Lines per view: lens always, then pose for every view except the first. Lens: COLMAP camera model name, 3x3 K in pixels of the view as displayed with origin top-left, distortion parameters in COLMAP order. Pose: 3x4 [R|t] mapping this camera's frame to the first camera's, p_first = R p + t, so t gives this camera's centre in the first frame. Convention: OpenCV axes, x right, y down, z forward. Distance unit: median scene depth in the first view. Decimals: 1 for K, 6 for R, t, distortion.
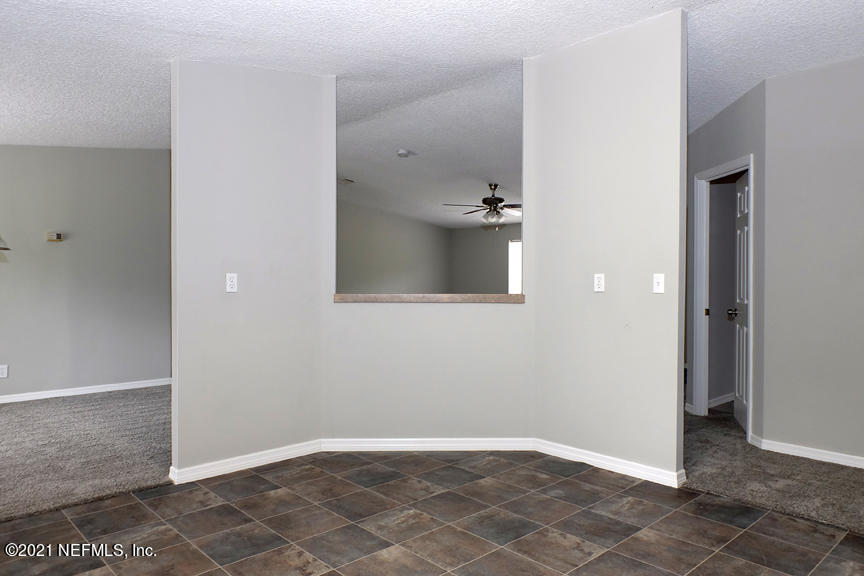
lens RADIAL K [[602.2, 0, 437.0], [0, 602.2, 287.8], [0, 0, 1]] dist [0.020272, -0.000010]
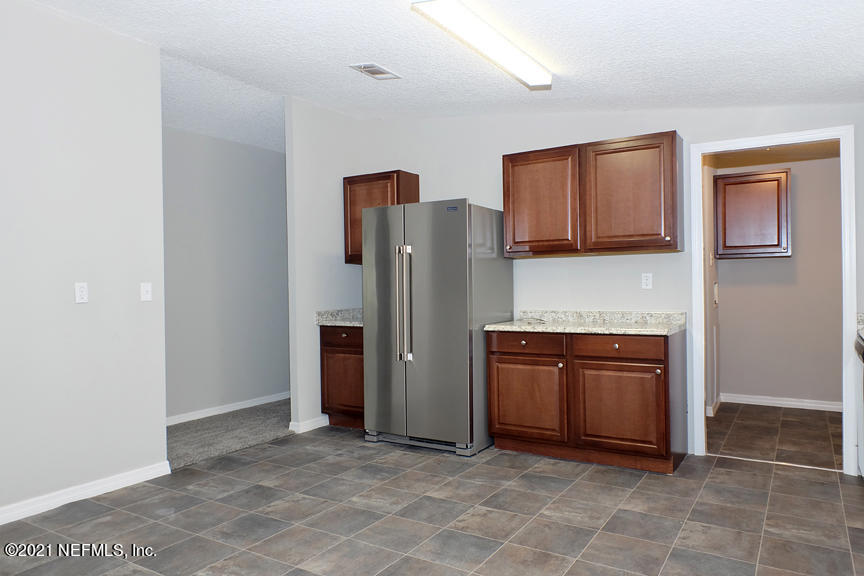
lens RADIAL K [[602.2, 0, 434.3], [0, 602.2, 288.0], [0, 0, 1]] dist [0.020272, -0.000010]
pose [[-0.263189, -0.001974, 0.964742, -0.927888], [0.023456, 0.999689, 0.008445, -0.013238], [-0.964459, 0.024851, -0.263061, 0.921299]]
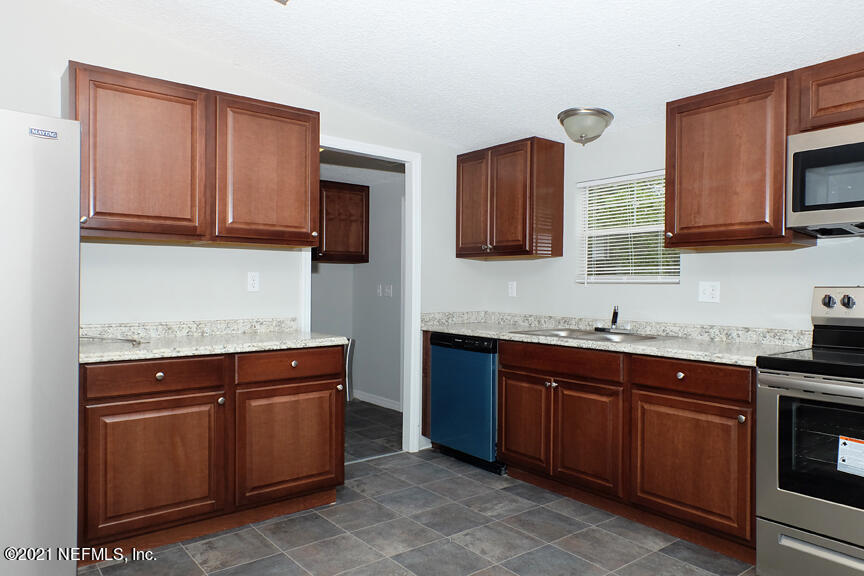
lens RADIAL K [[602.2, 0, 436.6], [0, 602.2, 288.7], [0, 0, 1]] dist [0.020272, -0.000010]
pose [[-0.997343, -0.009413, 0.072233, -0.130220], [-0.008236, 0.999829, 0.016575, -0.014583], [-0.072377, 0.015936, -0.997250, 1.199270]]
